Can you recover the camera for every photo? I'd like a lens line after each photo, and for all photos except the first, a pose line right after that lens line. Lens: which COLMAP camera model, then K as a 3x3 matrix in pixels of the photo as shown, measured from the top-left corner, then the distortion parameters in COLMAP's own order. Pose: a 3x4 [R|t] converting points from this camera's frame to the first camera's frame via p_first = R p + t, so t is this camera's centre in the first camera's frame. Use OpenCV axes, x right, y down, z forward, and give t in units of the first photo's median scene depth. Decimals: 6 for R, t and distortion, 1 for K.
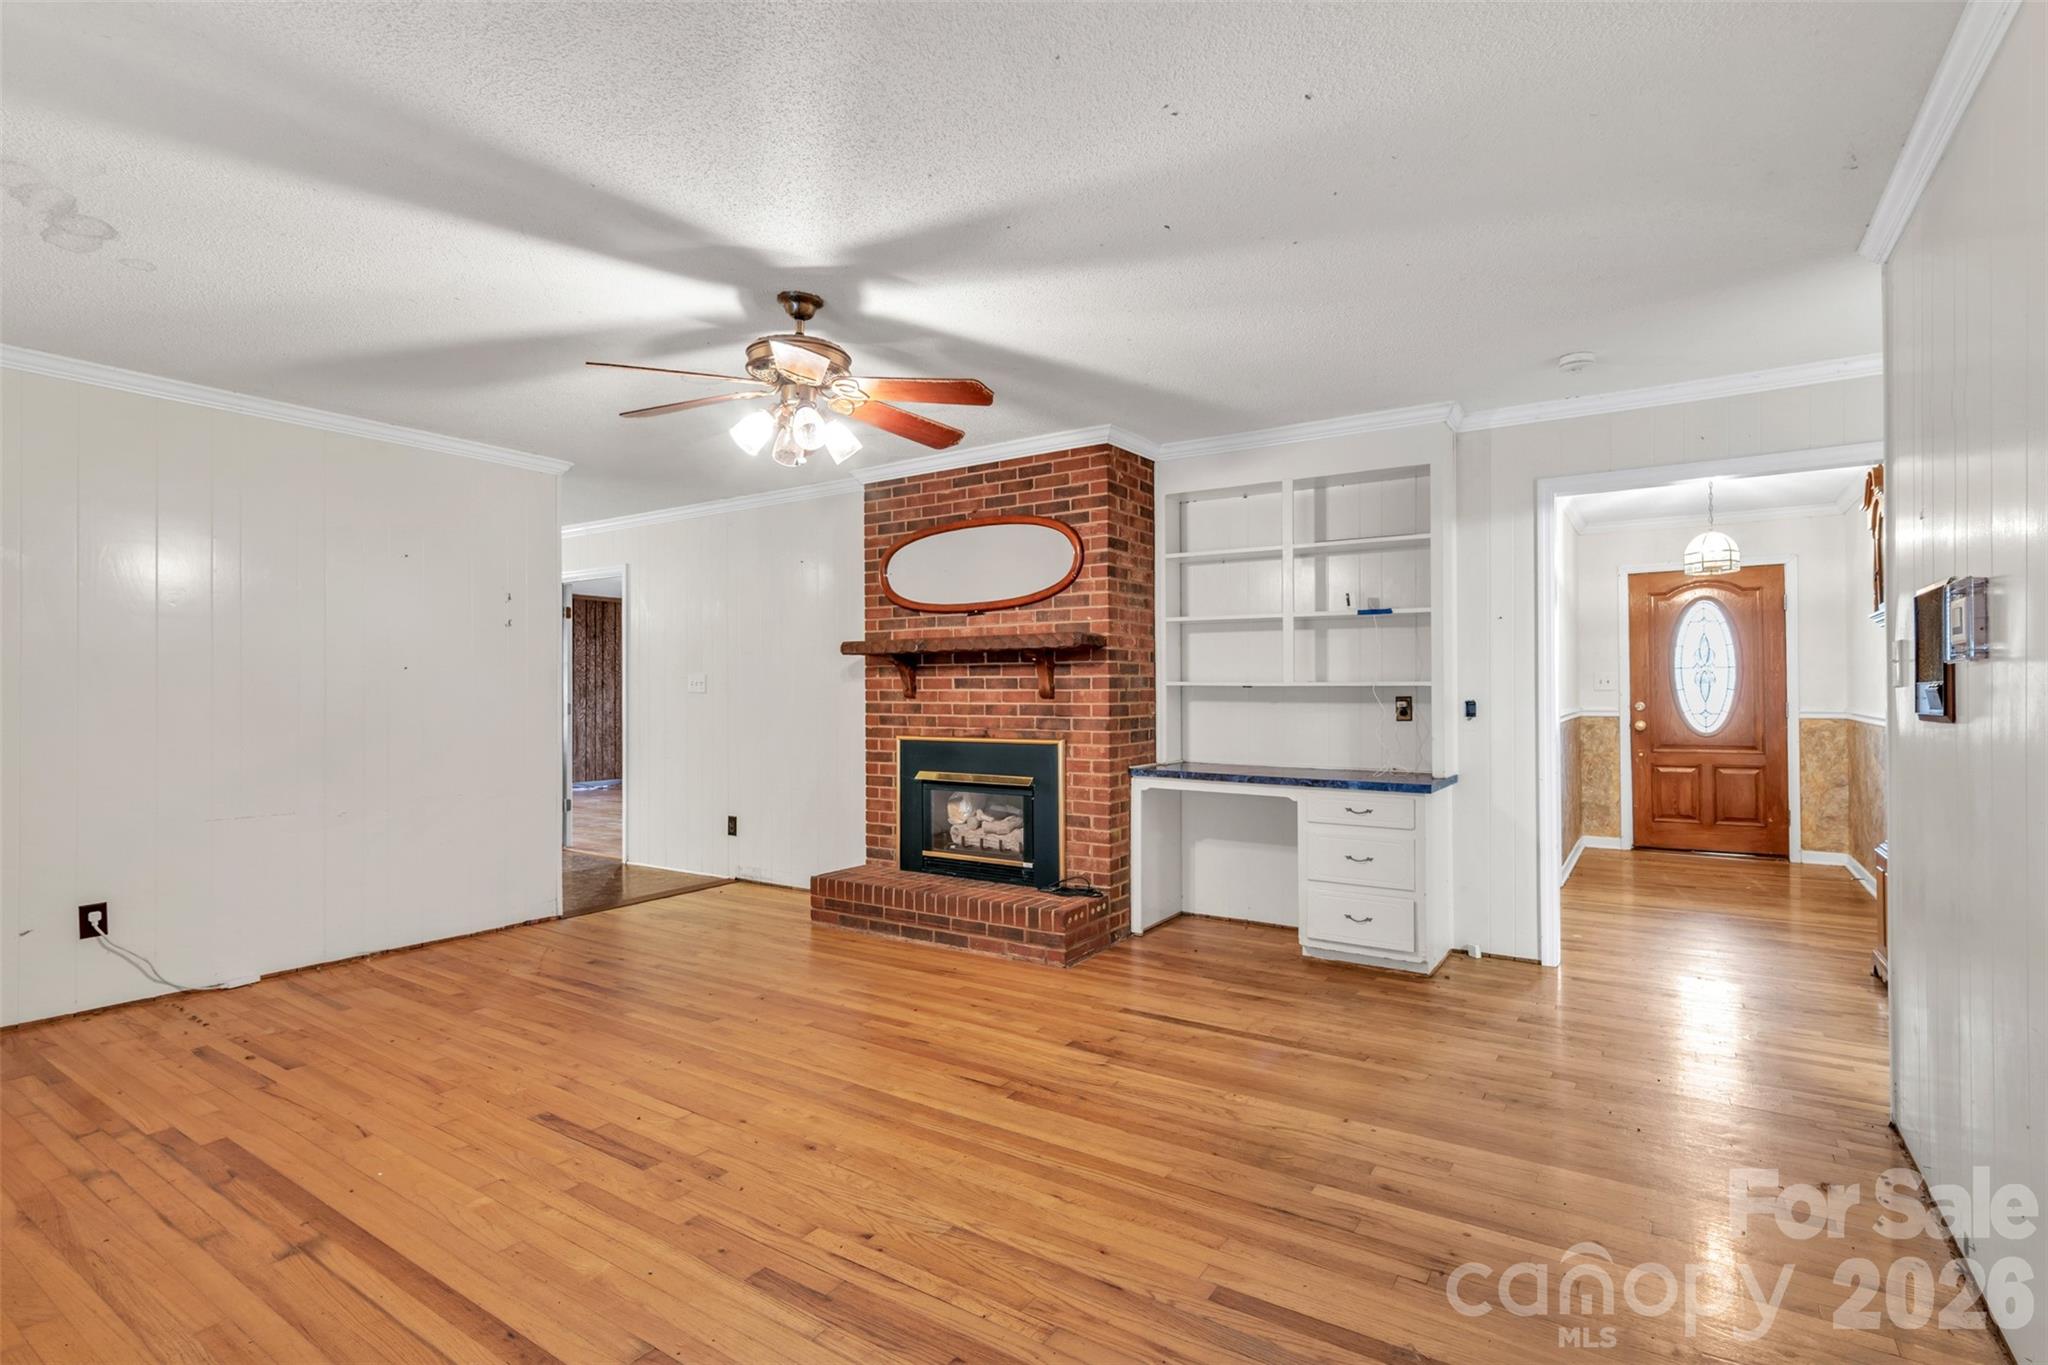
lens RADIAL K [[993.9, 0, 1010.1], [0, 993.9, 681.5], [0, 0, 1]] dist [0.007883, 0.001123]
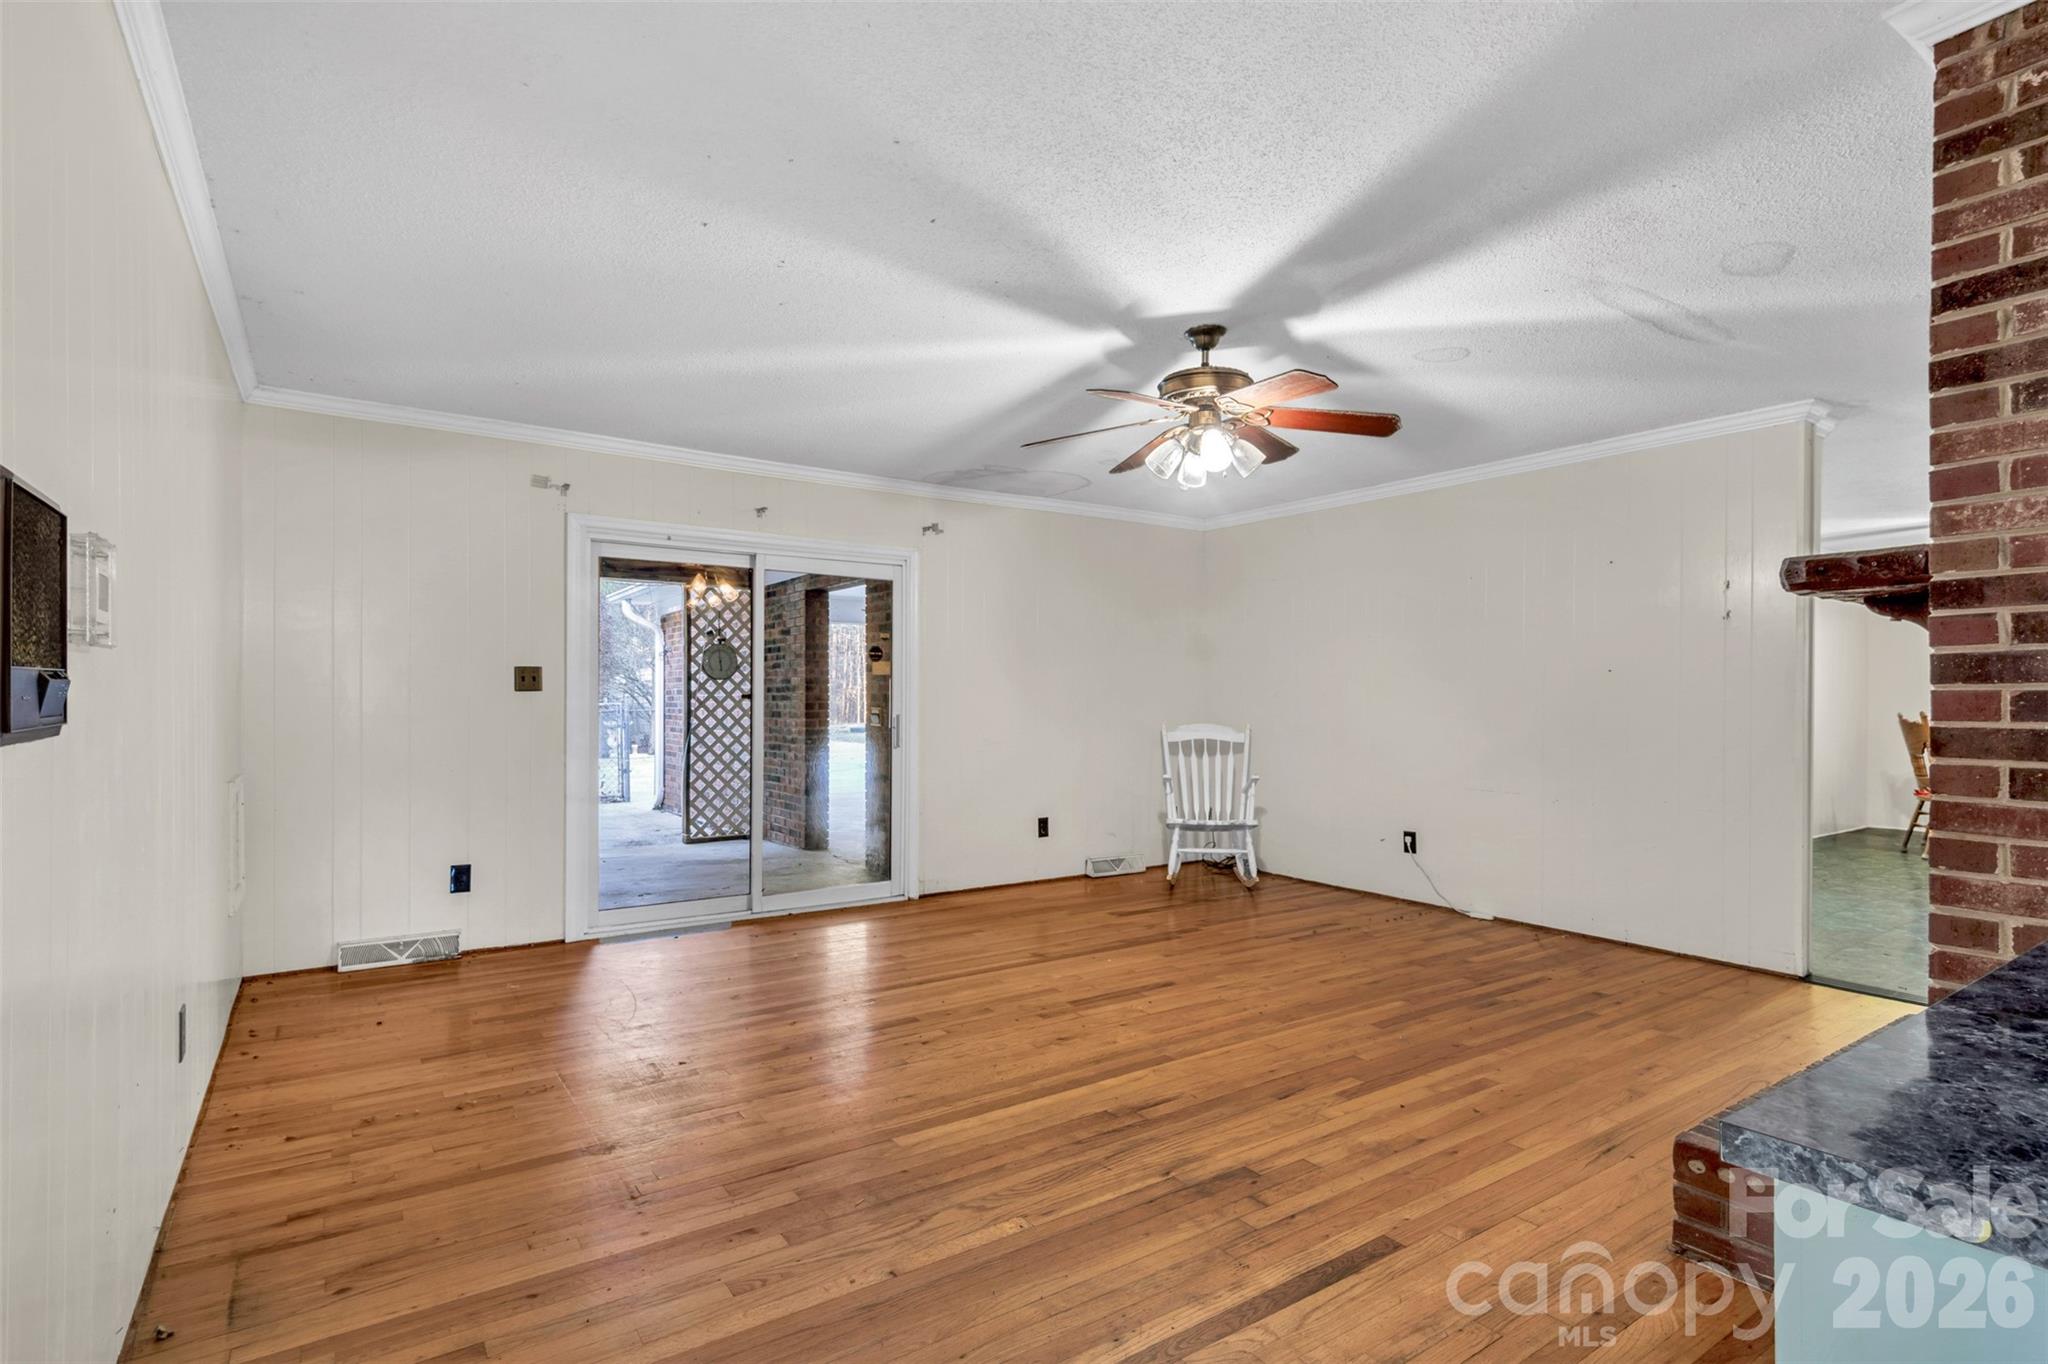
lens RADIAL K [[993.9, 0, 1010.0], [0, 993.9, 687.1], [0, 0, 1]] dist [0.007883, 0.001123]
pose [[-0.374861, -0.006591, -0.927058, 0.900600], [0.006186, 0.999935, -0.009611, 0.015069], [0.927061, -0.009338, -0.374795, 1.239521]]
